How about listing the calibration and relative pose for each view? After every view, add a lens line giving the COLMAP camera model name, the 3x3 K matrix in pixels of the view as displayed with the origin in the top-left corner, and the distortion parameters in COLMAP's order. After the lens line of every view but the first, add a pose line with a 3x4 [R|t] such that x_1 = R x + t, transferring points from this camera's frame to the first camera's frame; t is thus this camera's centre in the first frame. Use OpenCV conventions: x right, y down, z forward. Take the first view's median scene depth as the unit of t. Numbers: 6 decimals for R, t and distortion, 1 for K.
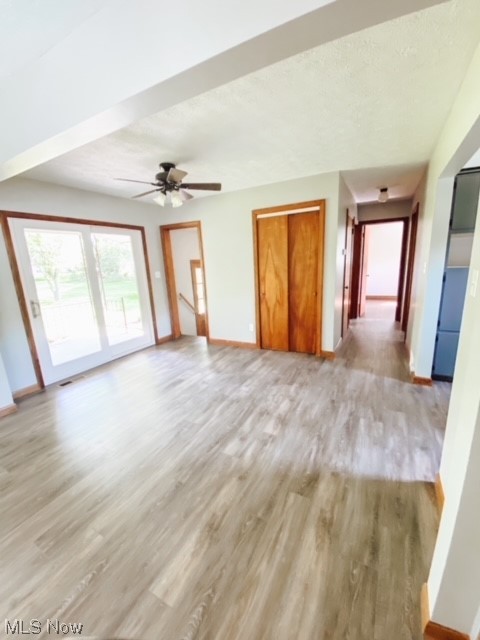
lens RADIAL K [[258.9, 0, 243.4], [0, 258.9, 321.7], [0, 0, 1]] dist [0.020422, -0.015614]
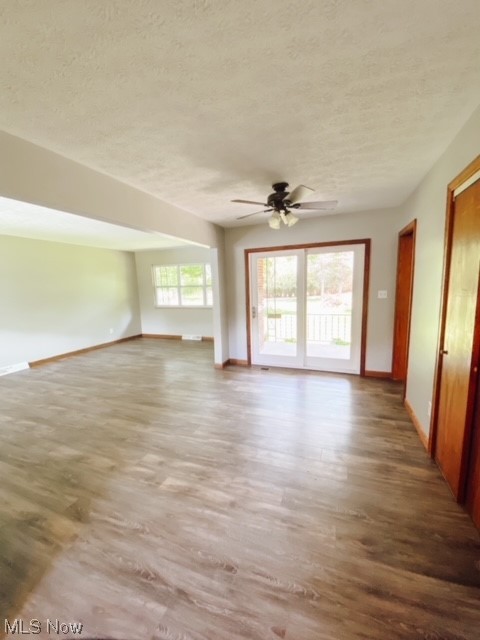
lens RADIAL K [[258.9, 0, 243.4], [0, 258.9, 321.7], [0, 0, 1]] dist [0.020422, -0.015614]
pose [[0.124325, 0.190475, -0.973788, 0.866231], [-0.197212, 0.966566, 0.163884, -0.304918], [0.972446, 0.171667, 0.157732, 0.967297]]
